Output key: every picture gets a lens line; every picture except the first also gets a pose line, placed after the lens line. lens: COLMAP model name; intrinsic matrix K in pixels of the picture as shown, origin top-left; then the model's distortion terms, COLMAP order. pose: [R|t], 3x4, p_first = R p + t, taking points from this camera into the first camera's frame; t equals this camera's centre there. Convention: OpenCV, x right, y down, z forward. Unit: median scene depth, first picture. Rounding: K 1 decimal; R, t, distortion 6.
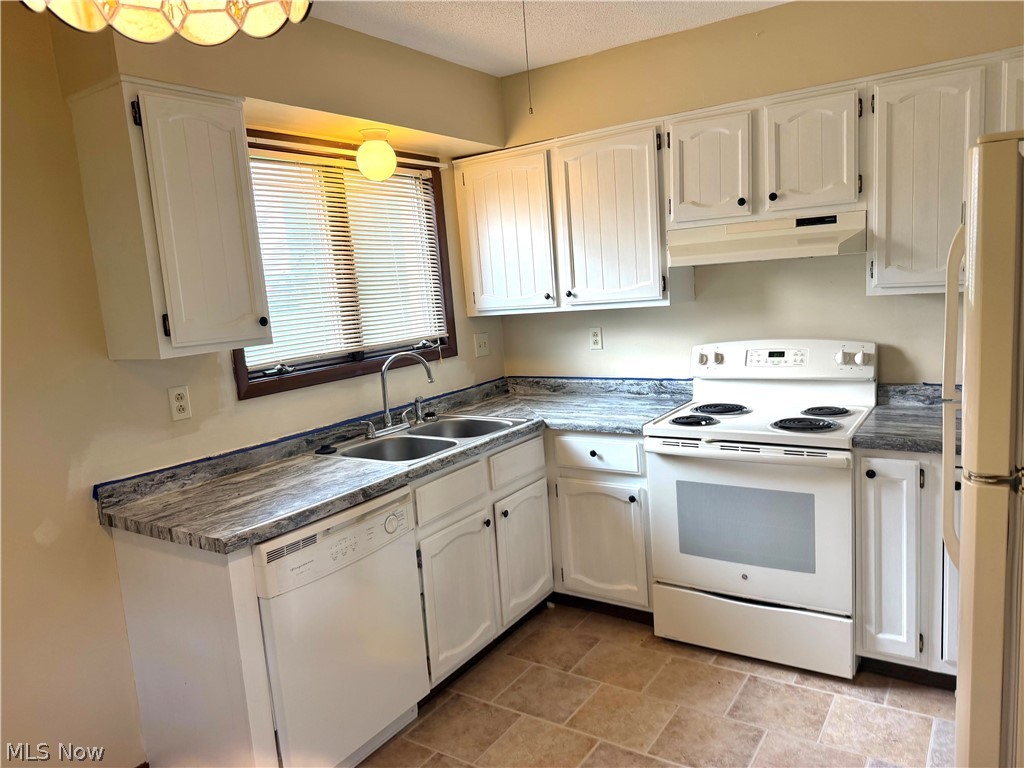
lens RADIAL K [[720.2, 0, 512.0], [0, 720.2, 384.0], [0, 0, 1]] dist [0.120382, -0.205876]
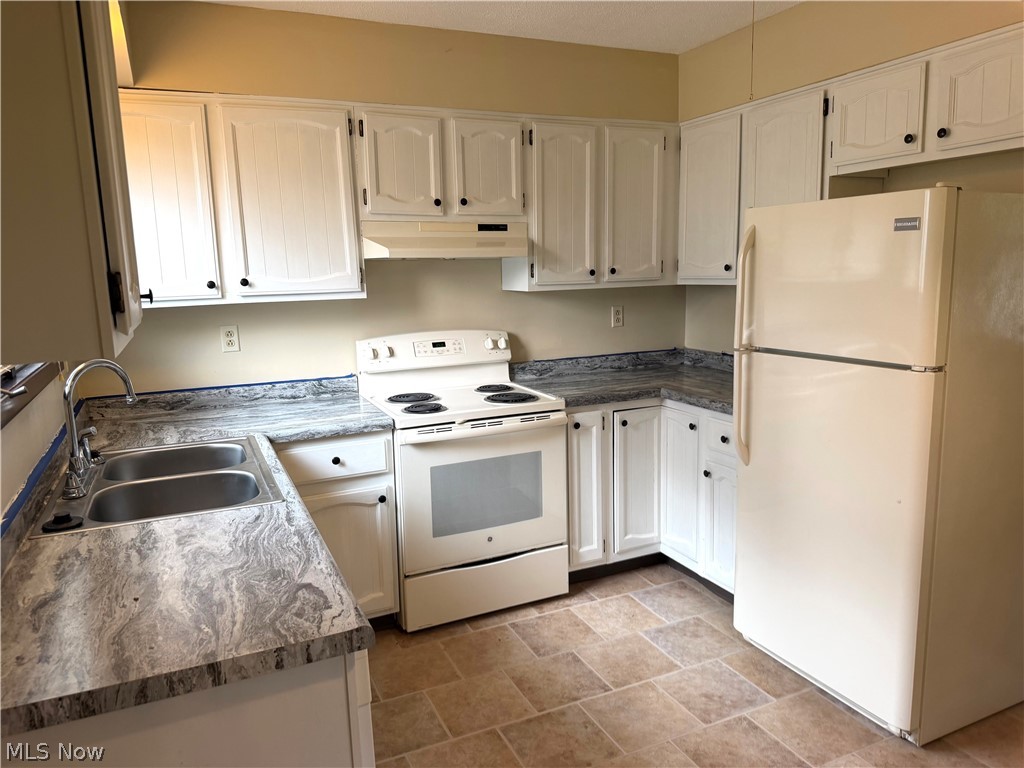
lens RADIAL K [[720.2, 0, 512.0], [0, 720.2, 384.0], [0, 0, 1]] dist [0.120382, -0.205876]
pose [[0.517458, -0.079872, 0.851973, -0.550716], [0.106724, 0.993884, 0.028356, -0.000089], [-0.849027, 0.076253, 0.522818, 0.352314]]
